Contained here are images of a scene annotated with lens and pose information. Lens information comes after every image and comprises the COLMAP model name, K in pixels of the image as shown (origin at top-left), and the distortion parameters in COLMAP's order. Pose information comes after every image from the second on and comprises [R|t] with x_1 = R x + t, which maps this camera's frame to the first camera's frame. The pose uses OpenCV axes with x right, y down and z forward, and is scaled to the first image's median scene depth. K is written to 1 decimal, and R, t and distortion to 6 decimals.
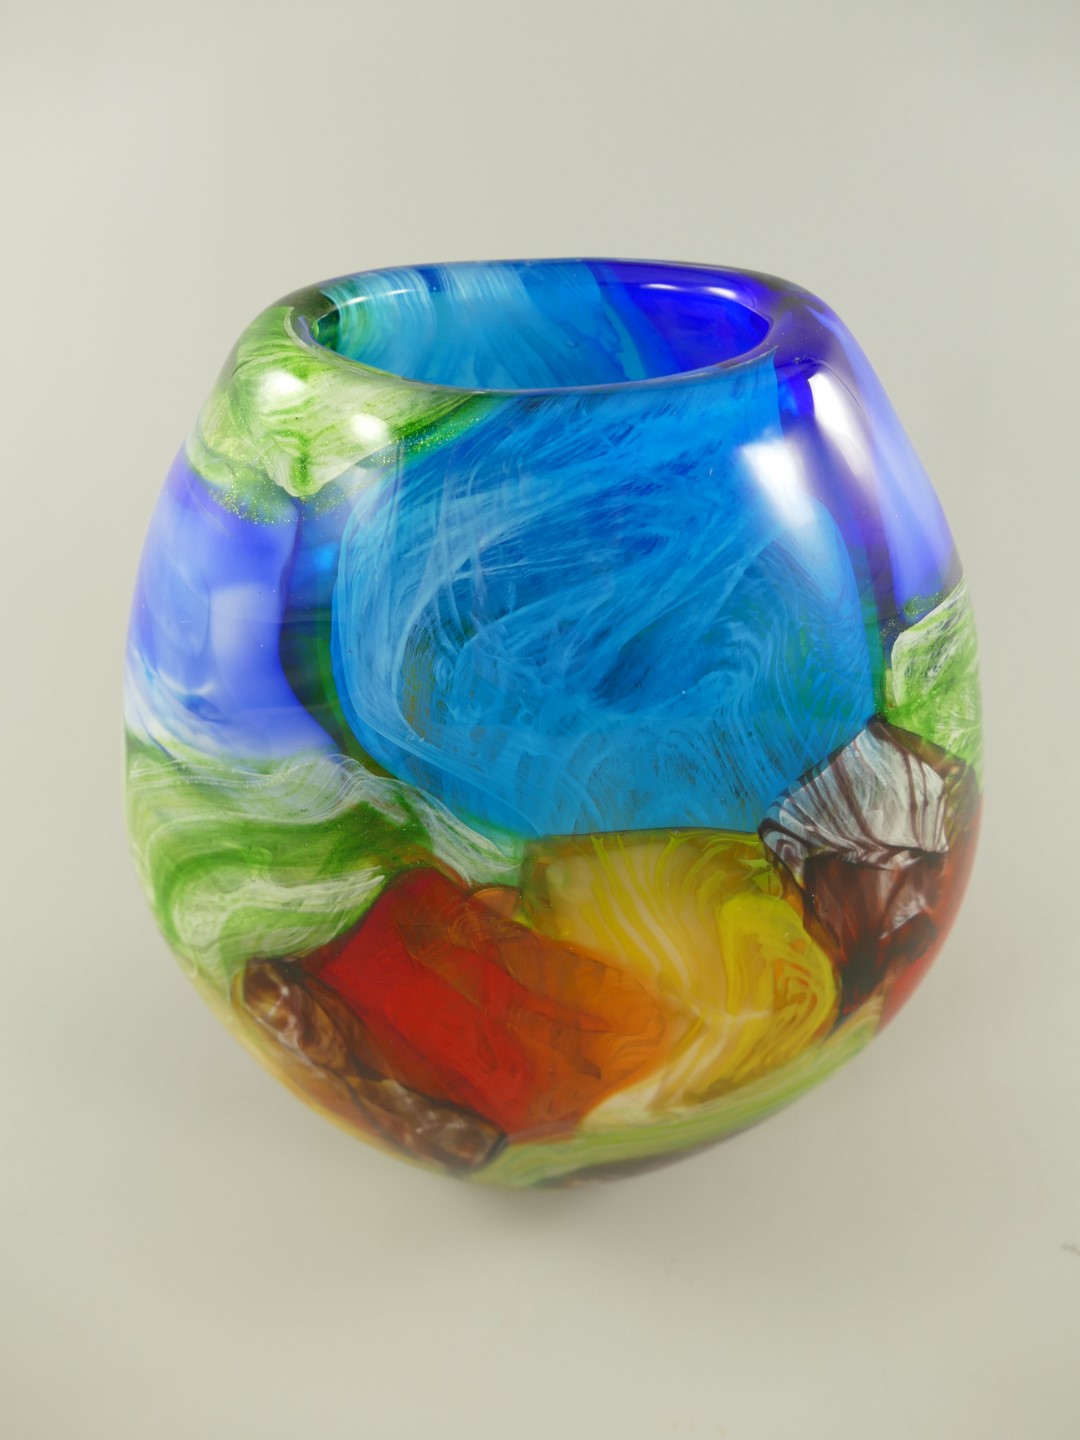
lens RADIAL K [[1173.5, 0, 540.0], [0, 1173.5, 720.0], [0, 0, 1]] dist [0.002069, 0.000030]
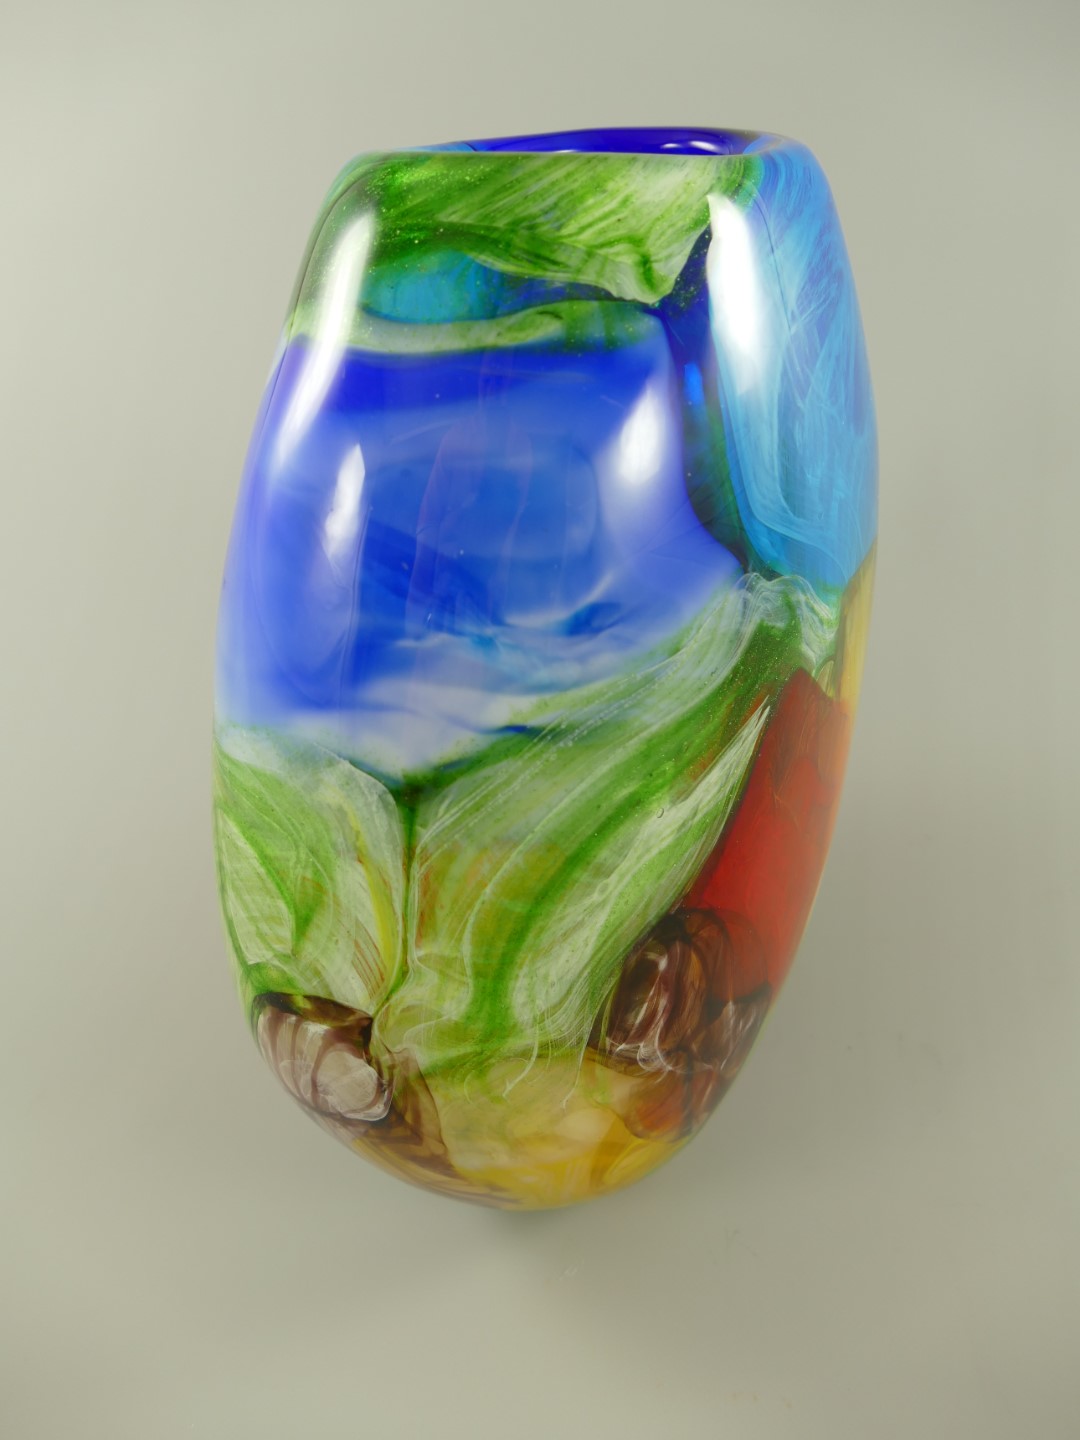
lens RADIAL K [[1173.5, 0, 540.0], [0, 1173.5, 720.0], [0, 0, 1]] dist [0.002069, 0.000030]
pose [[0.502650, -0.421764, 0.754625, -1.079163], [0.545707, 0.831817, 0.101415, -0.062347], [-0.670483, 0.360827, 0.648272, 0.591423]]
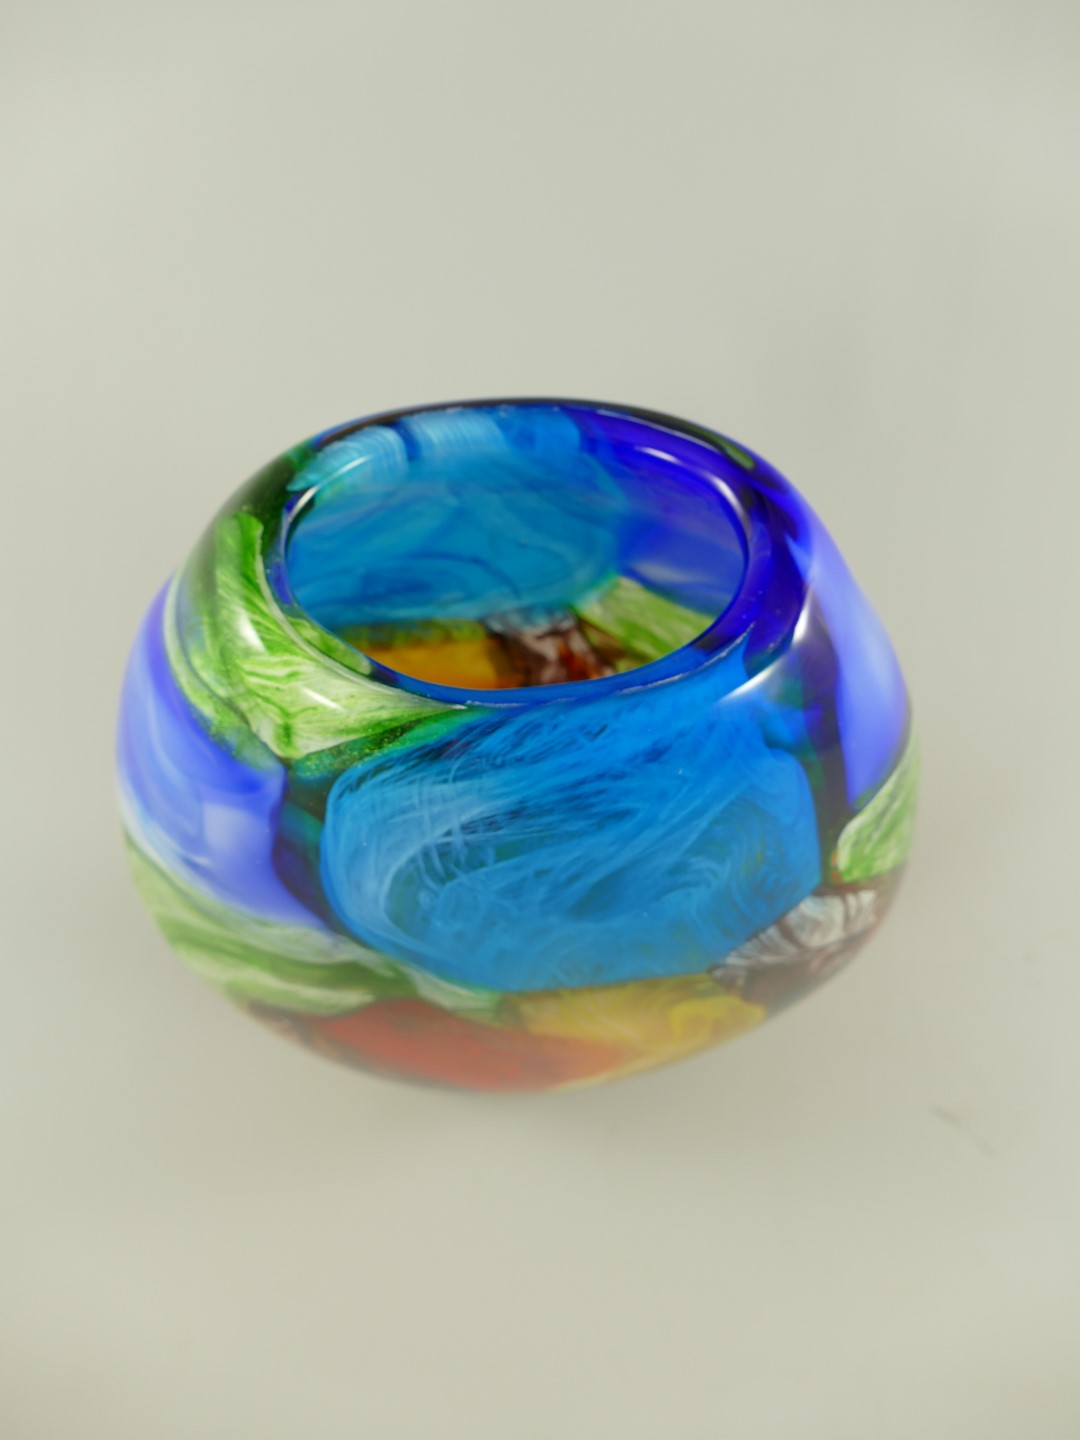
lens RADIAL K [[1139.7, 0, 540.0], [0, 1139.7, 720.0], [0, 0, 1]] dist [-0.000850, -0.000396]
pose [[0.999228, 0.000021, 0.039277, -0.020017], [-0.012296, 0.949906, 0.312294, -0.539713], [-0.037303, -0.312536, 0.949173, 0.050537]]
